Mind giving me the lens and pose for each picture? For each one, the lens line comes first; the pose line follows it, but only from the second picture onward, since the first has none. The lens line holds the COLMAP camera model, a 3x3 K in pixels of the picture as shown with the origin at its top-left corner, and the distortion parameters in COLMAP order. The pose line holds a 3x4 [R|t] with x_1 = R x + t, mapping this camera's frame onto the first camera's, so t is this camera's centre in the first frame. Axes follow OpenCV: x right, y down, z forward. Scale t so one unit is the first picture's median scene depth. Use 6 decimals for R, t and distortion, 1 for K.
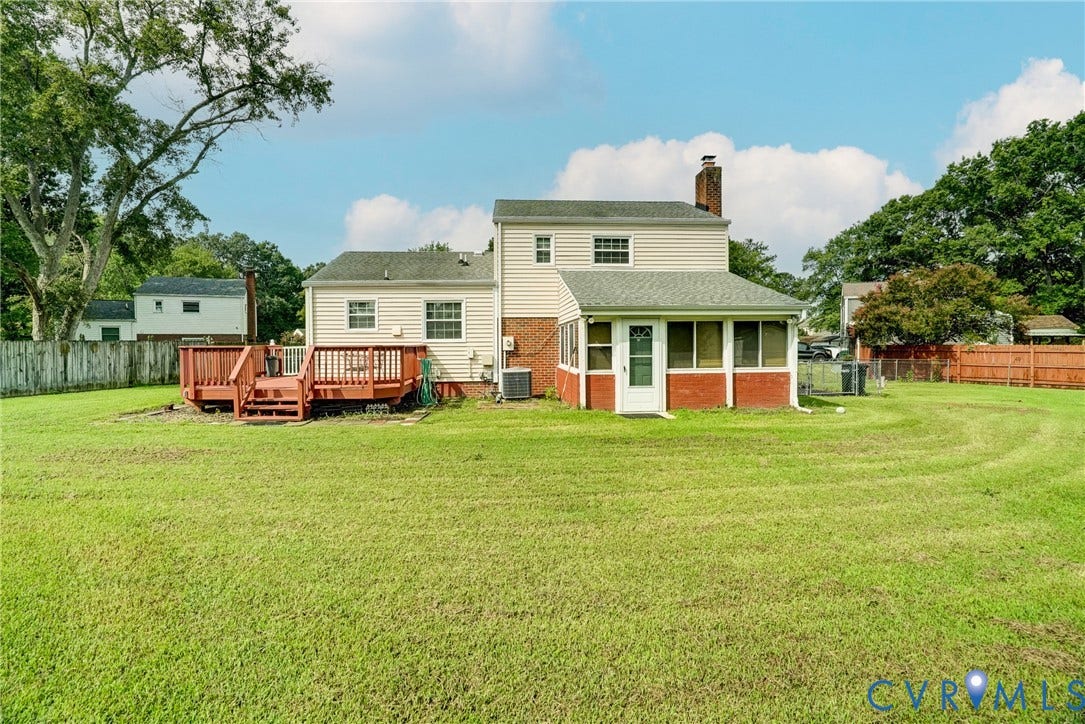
lens RADIAL K [[535.3, 0, 533.9], [0, 535.3, 359.8], [0, 0, 1]] dist [-0.040350, 0.005751]
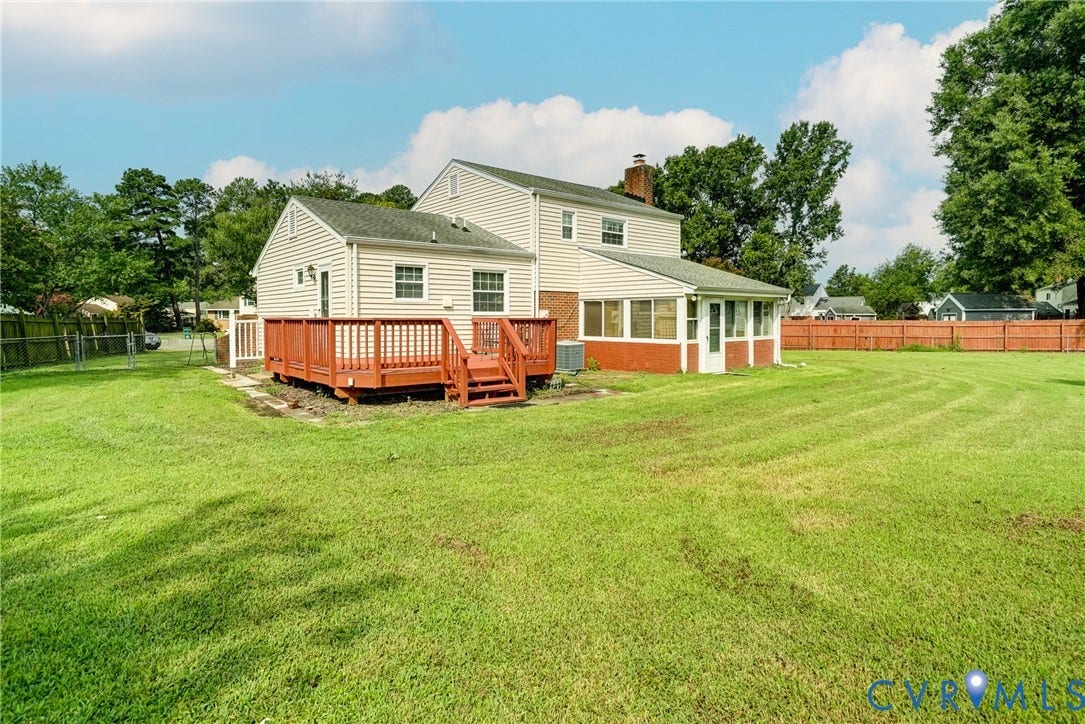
lens RADIAL K [[605.2, 0, 542.4], [0, 605.2, 348.1], [0, 0, 1]] dist [-0.041503, -0.000211]
pose [[0.780823, -0.026714, 0.624180, -0.754638], [0.013924, 0.999581, 0.025362, -0.001026], [-0.624597, -0.011112, 0.780869, 0.120911]]
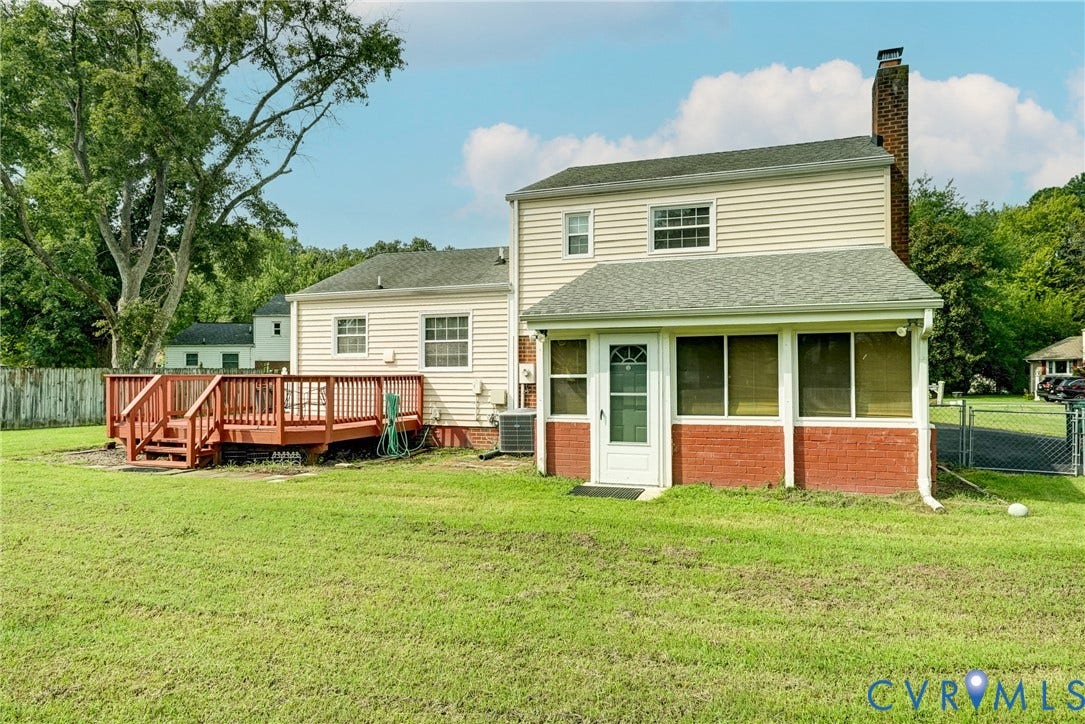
lens RADIAL K [[740.9, 0, 516.8], [0, 740.9, 359.3], [0, 0, 1]] dist [0.005579, 0.009461]
pose [[0.910554, -0.004544, -0.413364, 0.334260], [-0.016448, 0.998749, -0.047212, -0.003378], [0.413062, 0.049788, 0.909341, 0.127442]]
